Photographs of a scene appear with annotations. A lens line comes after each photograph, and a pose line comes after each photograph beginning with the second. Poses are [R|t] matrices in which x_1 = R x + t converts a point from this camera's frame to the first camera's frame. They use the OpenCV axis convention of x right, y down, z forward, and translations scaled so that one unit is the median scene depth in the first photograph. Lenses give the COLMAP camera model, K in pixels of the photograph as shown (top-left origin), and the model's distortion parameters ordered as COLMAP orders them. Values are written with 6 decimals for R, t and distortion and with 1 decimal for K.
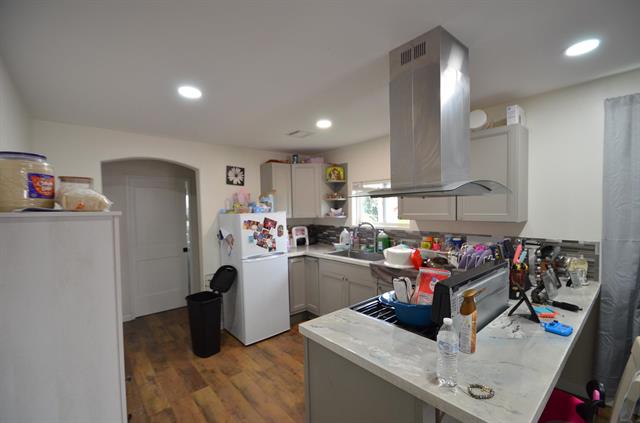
lens RADIAL K [[276.9, 0, 320.0], [0, 276.9, 211.5], [0, 0, 1]] dist [0.001338, 0.000063]
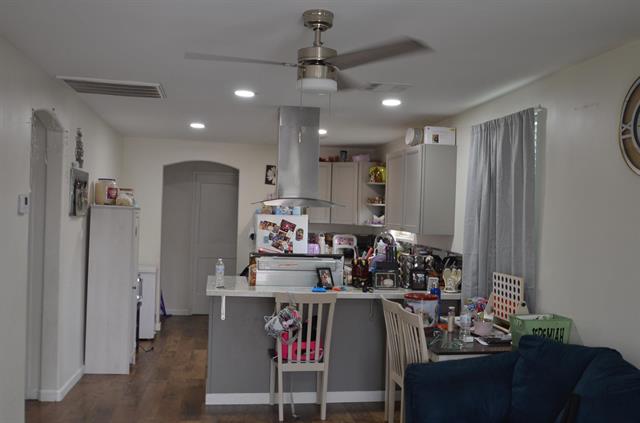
lens RADIAL K [[651.0, 0, 320.0], [0, 651.0, 211.5], [0, 0, 1]] dist [-0.006915, -0.000755]
pose [[0.845404, 0.050776, -0.531709, 1.149830], [-0.059373, 0.998235, 0.000926, -0.017762], [0.530818, 0.030787, 0.846927, -0.913531]]
